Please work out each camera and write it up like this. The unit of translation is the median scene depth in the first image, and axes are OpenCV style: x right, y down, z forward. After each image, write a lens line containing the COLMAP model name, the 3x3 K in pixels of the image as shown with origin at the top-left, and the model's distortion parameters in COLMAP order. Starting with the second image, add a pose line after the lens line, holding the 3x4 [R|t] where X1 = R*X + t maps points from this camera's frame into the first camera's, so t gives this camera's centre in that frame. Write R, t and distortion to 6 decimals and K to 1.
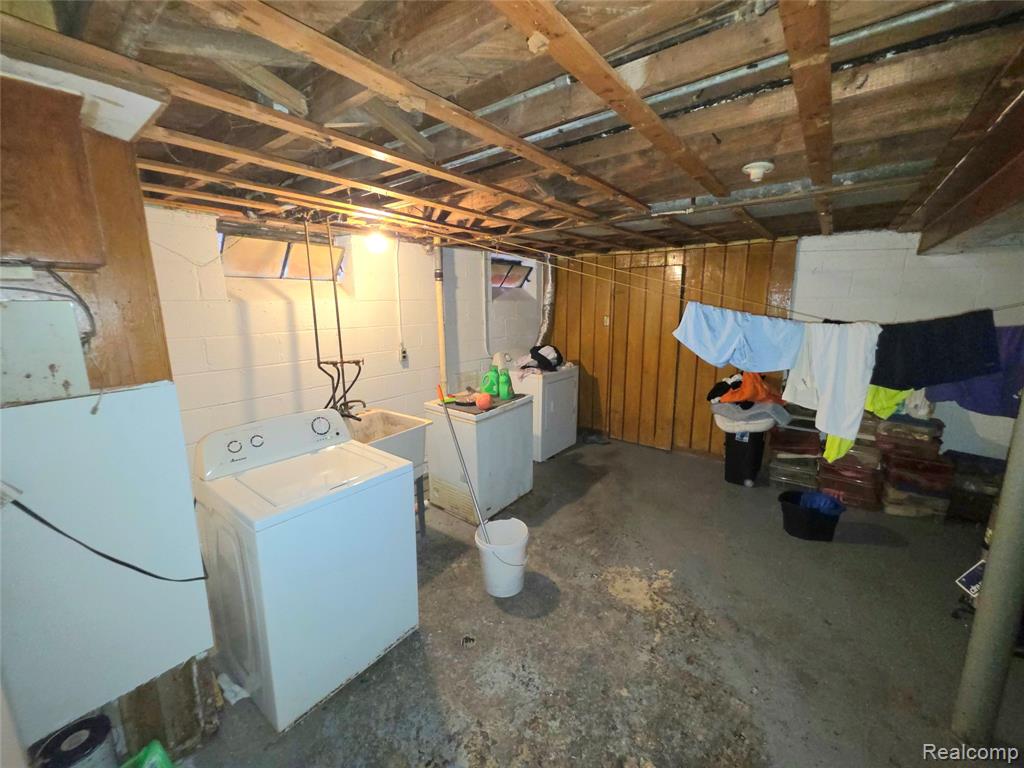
lens RADIAL K [[413.0, 0, 516.5], [0, 413.0, 374.1], [0, 0, 1]] dist [0.002382, -0.001528]
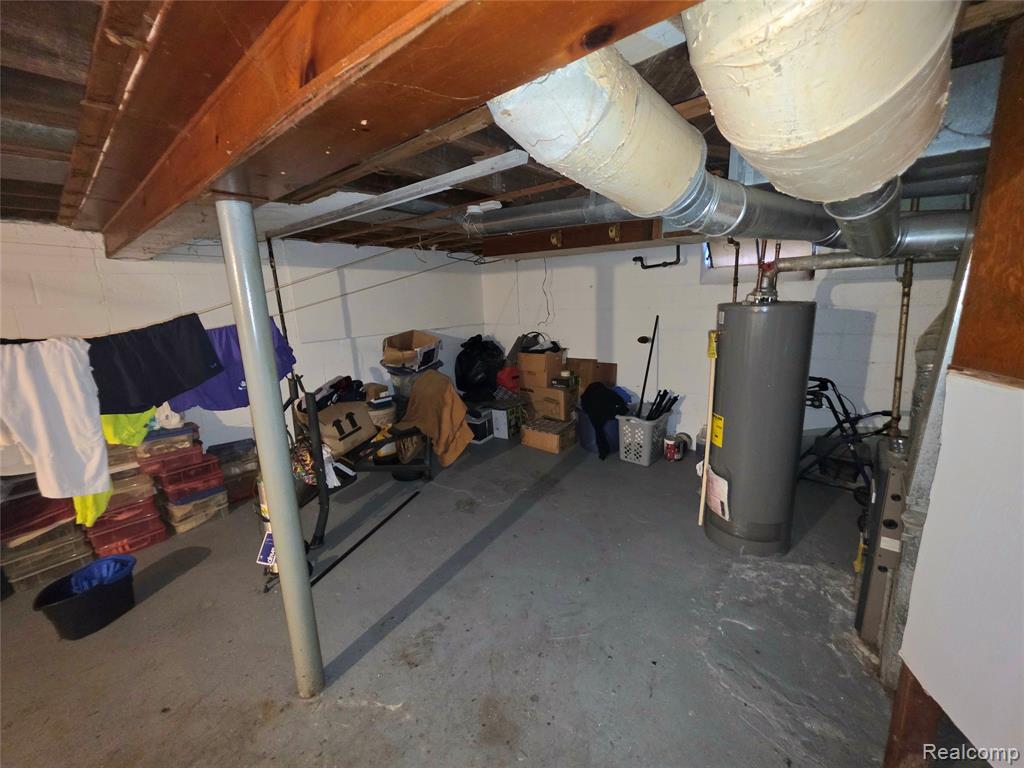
lens RADIAL K [[413.0, 0, 514.5], [0, 413.0, 375.6], [0, 0, 1]] dist [0.002382, -0.001528]
pose [[0.071283, -0.195510, 0.978108, 0.105244], [0.213618, 0.960842, 0.176491, -0.011883], [-0.974313, 0.196361, 0.110256, 0.089593]]
